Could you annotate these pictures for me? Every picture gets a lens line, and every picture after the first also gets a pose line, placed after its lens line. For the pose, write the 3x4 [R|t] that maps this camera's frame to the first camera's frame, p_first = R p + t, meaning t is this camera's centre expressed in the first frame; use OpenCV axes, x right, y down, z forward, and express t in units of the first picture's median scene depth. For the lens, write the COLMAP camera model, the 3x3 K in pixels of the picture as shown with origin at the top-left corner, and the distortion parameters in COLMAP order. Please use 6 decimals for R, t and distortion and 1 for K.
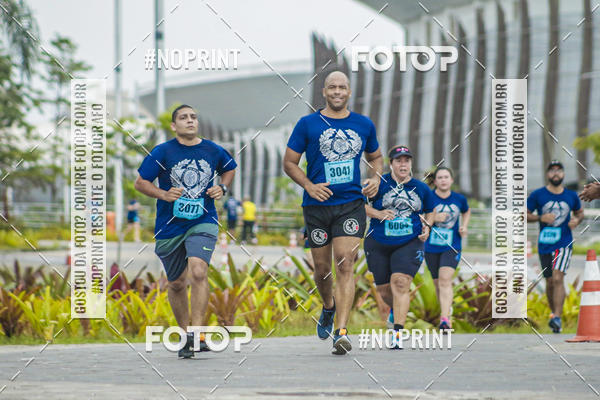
lens RADIAL K [[3869.7, 0, 302.5], [0, 3869.7, 217.0], [0, 0, 1]] dist [1.126025, 0.000000]
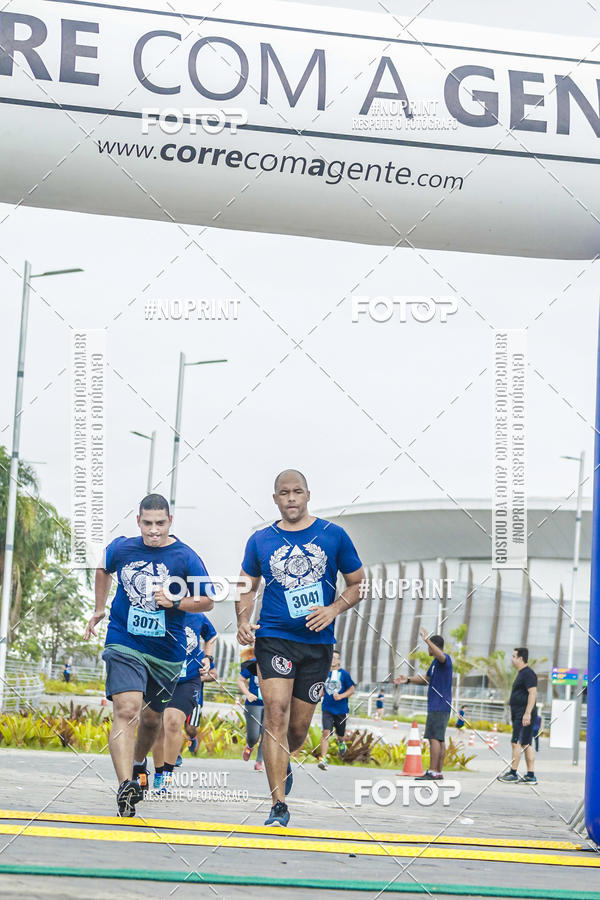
lens RADIAL K [[5804.6, 0, 243.9], [0, 5804.6, 430.5], [0, 0, 1]] dist [1.126025, 0.000000]
pose [[0.997149, 0.074802, -0.009888, 0.016481], [-0.075150, 0.996310, -0.041468, -0.006271], [0.006750, 0.042093, 0.999091, -1.508477]]
